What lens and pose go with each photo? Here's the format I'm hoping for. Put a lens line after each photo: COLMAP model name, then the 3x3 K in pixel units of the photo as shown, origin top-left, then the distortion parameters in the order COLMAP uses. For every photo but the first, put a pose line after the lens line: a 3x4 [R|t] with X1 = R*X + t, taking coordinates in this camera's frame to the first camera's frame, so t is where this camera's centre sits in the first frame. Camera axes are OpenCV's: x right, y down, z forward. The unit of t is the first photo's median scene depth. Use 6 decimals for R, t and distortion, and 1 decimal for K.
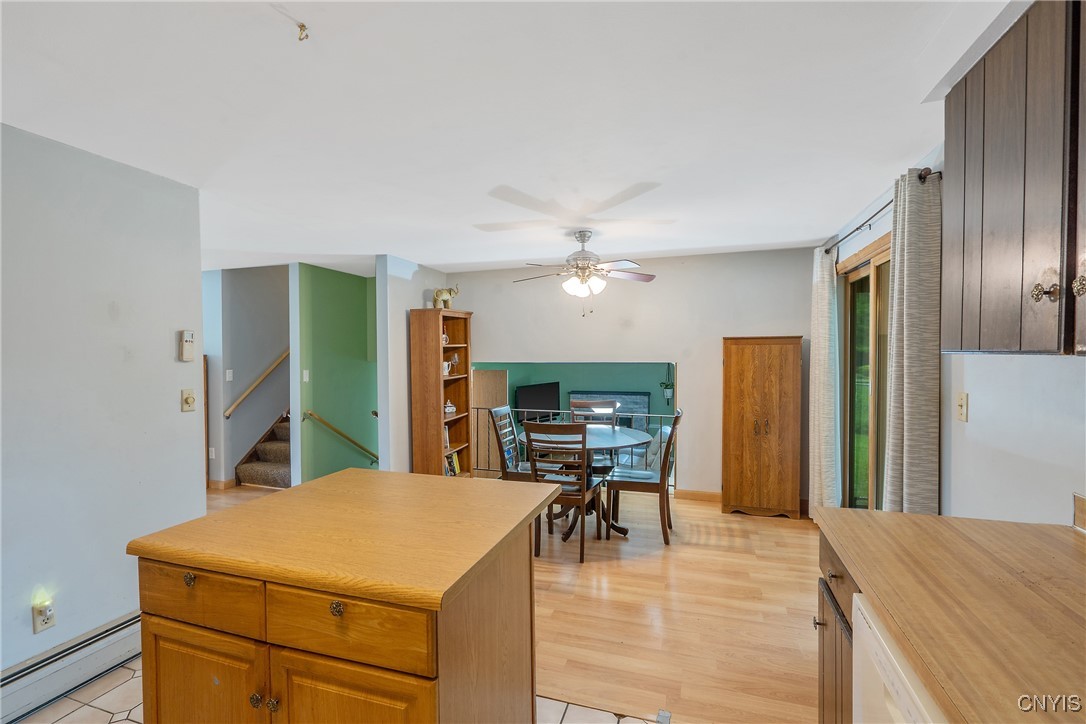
lens RADIAL K [[495.2, 0, 545.1], [0, 495.2, 361.6], [0, 0, 1]] dist [-0.007772, 0.003604]
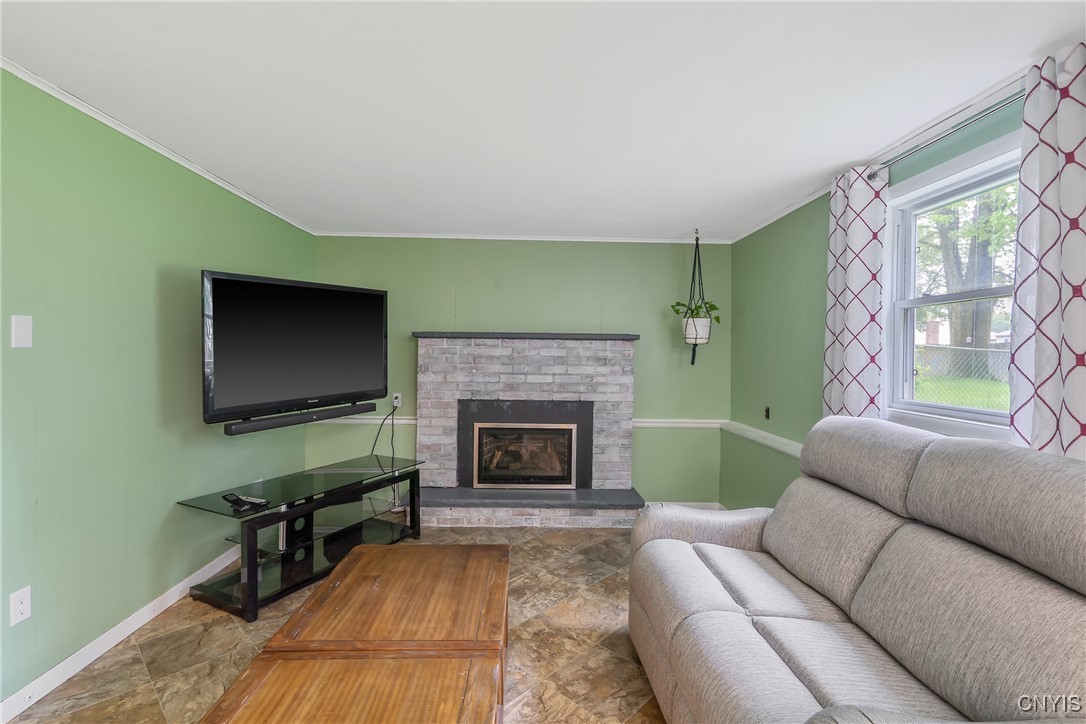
lens RADIAL K [[495.2, 0, 544.3], [0, 495.2, 353.2], [0, 0, 1]] dist [-0.007772, 0.003604]
pose [[0.940884, 0.019798, 0.338149, 0.043010], [-0.012164, 0.999621, -0.024680, 0.221726], [-0.338509, 0.019108, 0.940769, 1.687586]]
